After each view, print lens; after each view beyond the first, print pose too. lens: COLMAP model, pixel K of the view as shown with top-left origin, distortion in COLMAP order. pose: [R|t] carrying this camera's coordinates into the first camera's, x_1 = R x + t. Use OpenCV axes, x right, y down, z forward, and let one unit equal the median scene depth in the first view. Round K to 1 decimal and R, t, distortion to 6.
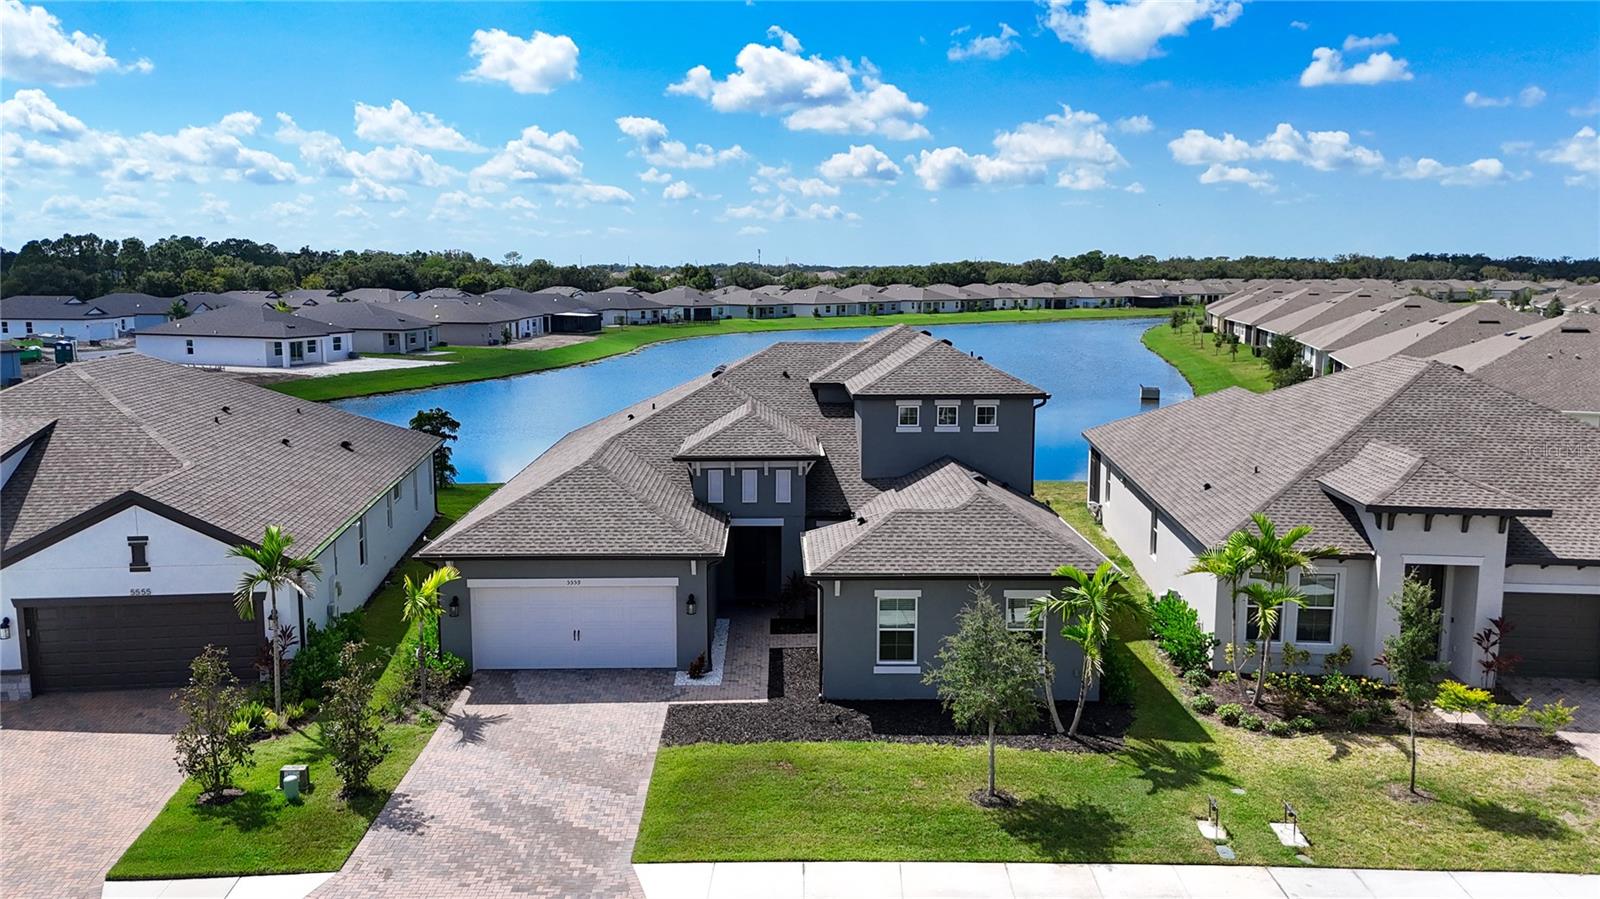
lens RADIAL K [[1214.7, 0, 795.8], [0, 1214.7, 440.8], [0, 0, 1]] dist [0.072092, -0.070994]
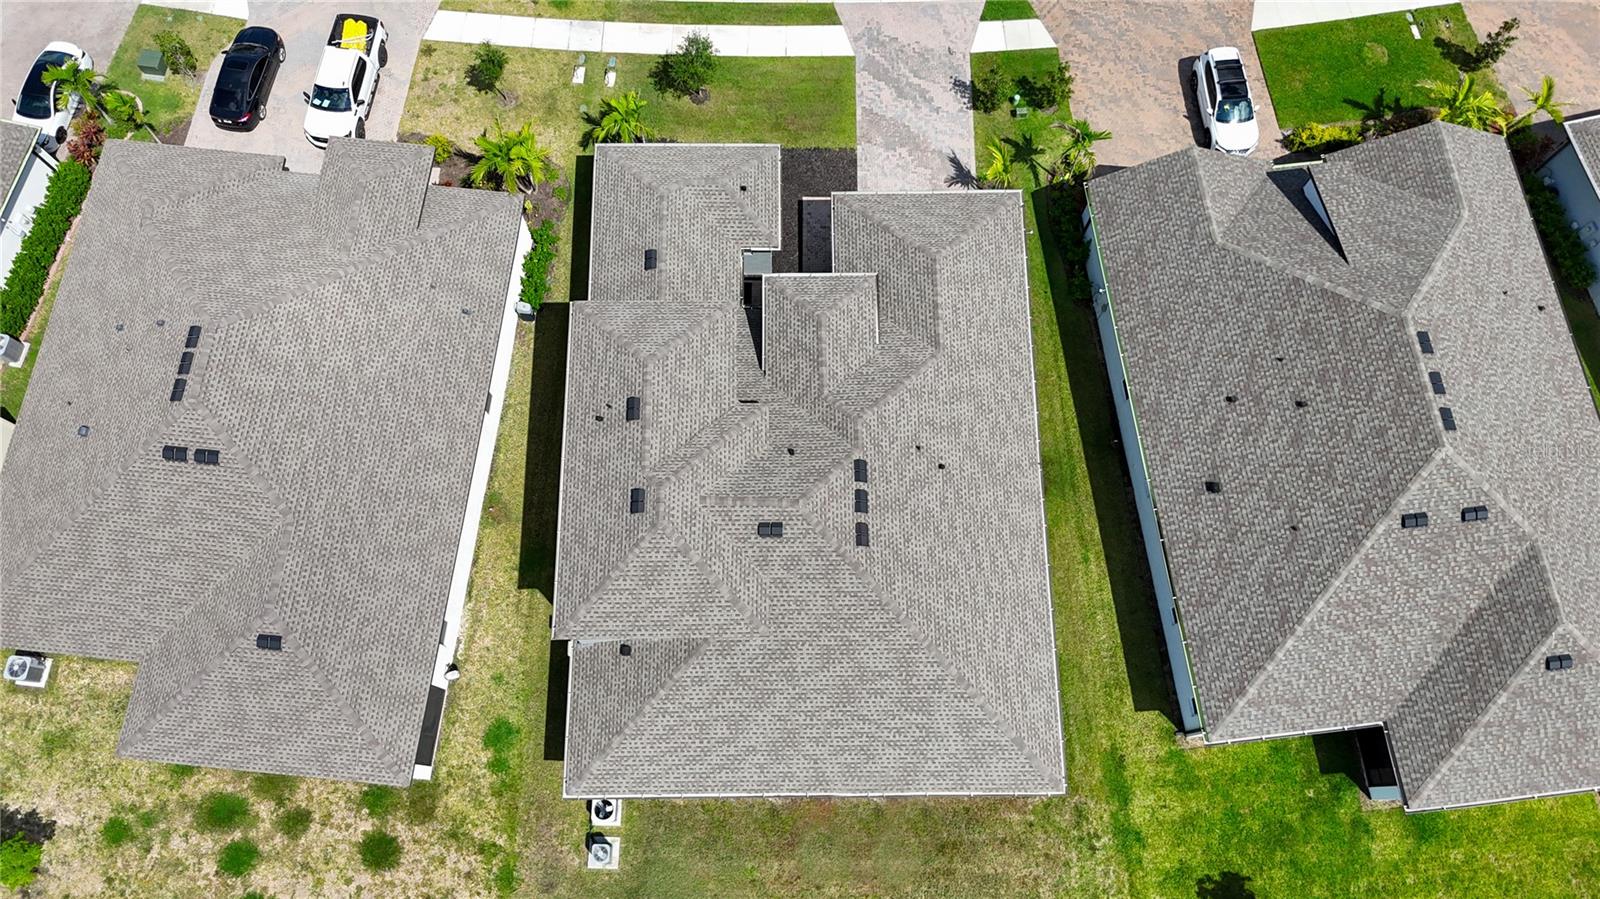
lens RADIAL K [[1184.3, 0, 800.0], [0, 1184.3, 449.5], [0, 0, 1]] dist [0.085796, -0.094343]
pose [[-0.999927, -0.011434, -0.003953, -0.015402], [-0.005740, 0.160786, 0.986973, -1.376297], [-0.010649, 0.986923, -0.160840, 1.562482]]
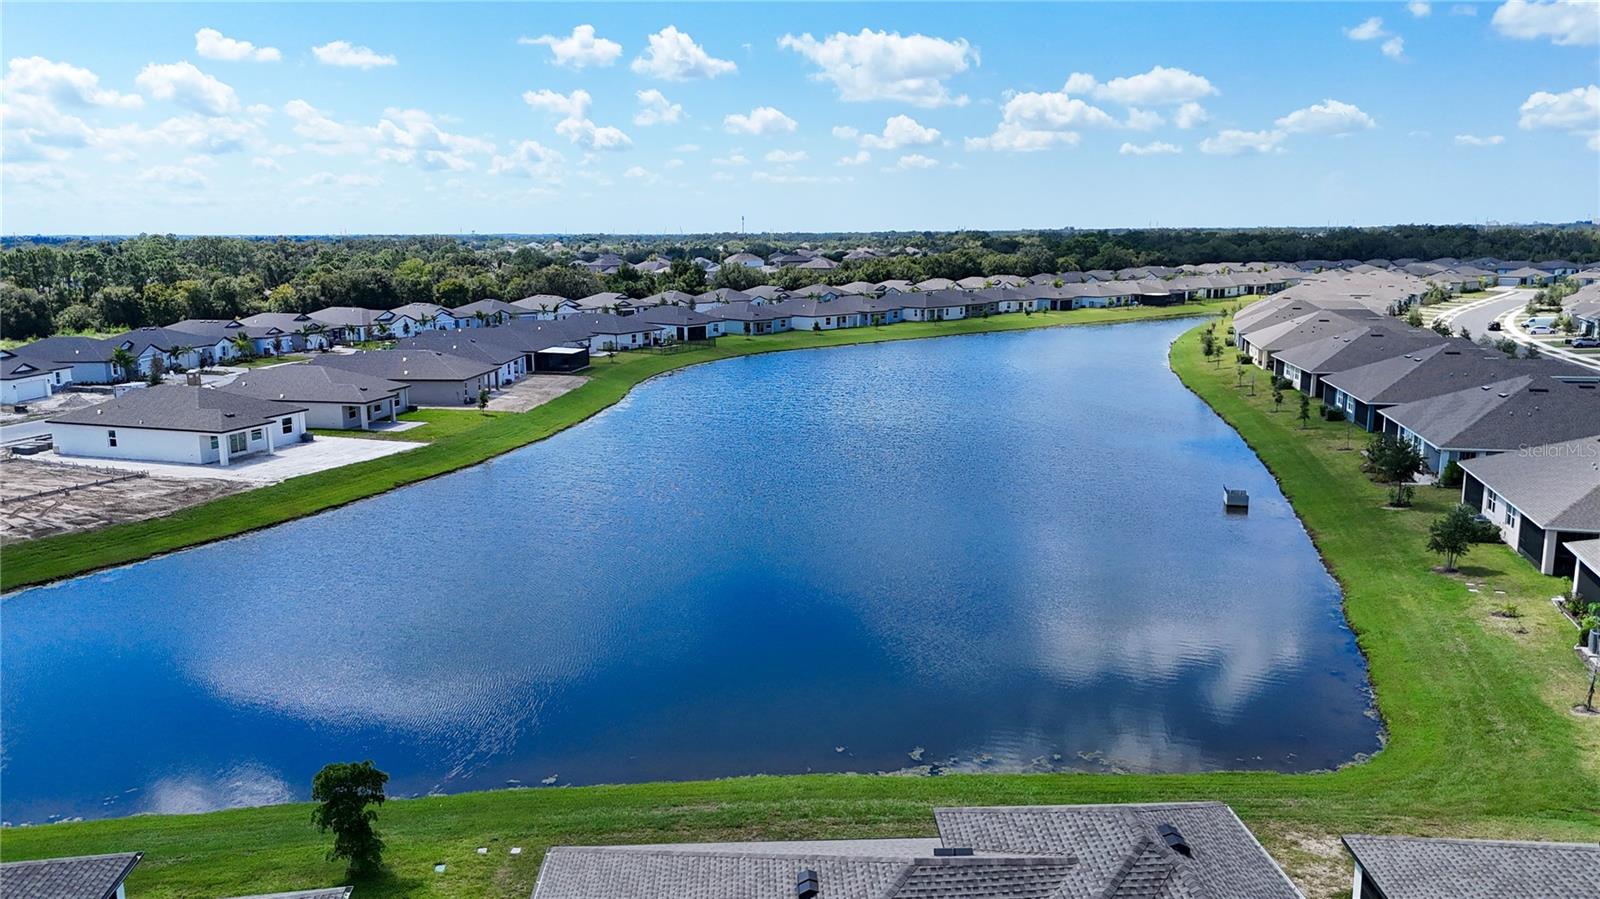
lens RADIAL K [[1183.1, 0, 796.5], [0, 1183.1, 441.8], [0, 0, 1]] dist [0.068985, -0.064937]
pose [[0.999835, -0.012446, 0.013261, -0.103086], [0.011973, 0.999310, 0.035164, -0.417089], [-0.013690, -0.035000, 0.999294, 0.646573]]
